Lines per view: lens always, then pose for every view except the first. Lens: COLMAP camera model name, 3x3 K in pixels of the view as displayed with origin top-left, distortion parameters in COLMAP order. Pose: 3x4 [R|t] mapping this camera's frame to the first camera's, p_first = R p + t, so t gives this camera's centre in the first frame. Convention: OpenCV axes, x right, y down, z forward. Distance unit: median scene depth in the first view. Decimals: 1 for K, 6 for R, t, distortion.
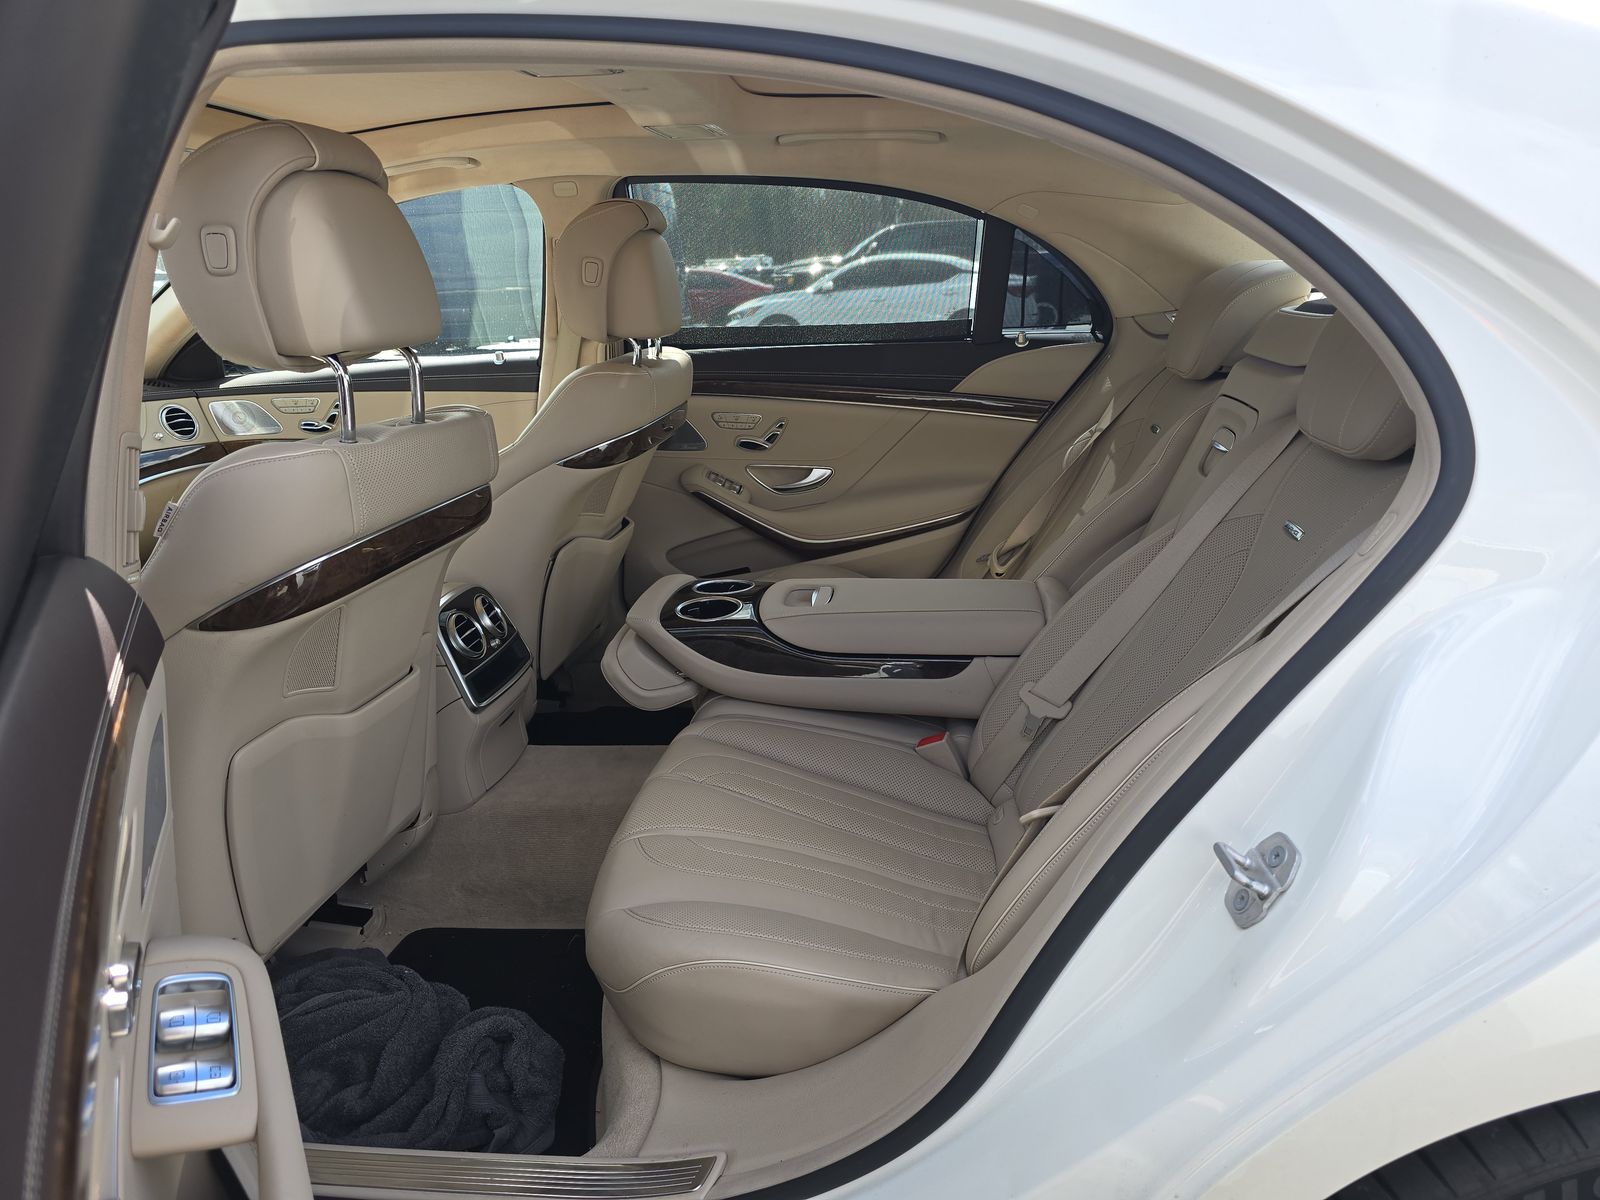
lens RADIAL K [[1140.1, 0, 829.9], [0, 1140.1, 606.6], [0, 0, 1]] dist [0.073258, -0.132870]
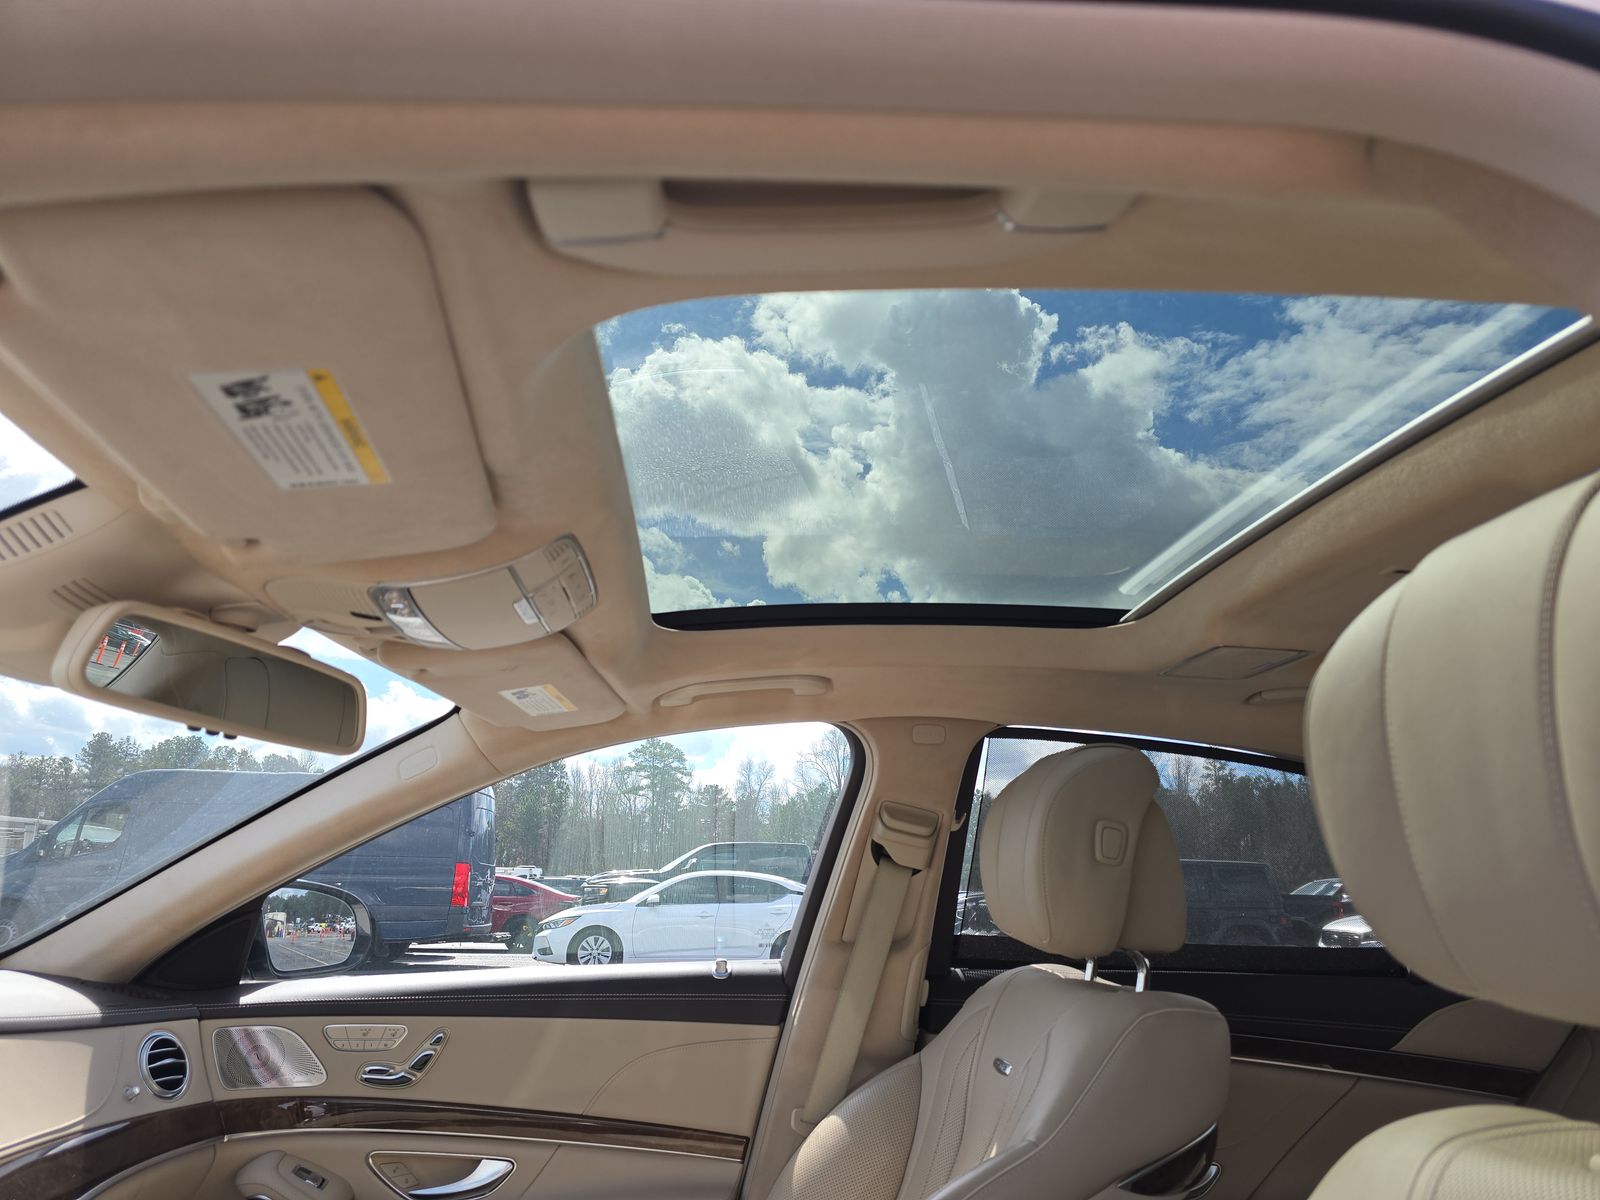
lens RADIAL K [[1086.0, 0, 825.3], [0, 1086.0, 598.7], [0, 0, 1]] dist [0.040359, -0.036837]
pose [[0.972586, 0.112688, 0.203415, -0.370102], [0.010089, 0.853469, -0.521045, -0.068605], [-0.232324, 0.508814, 0.828935, 0.346846]]
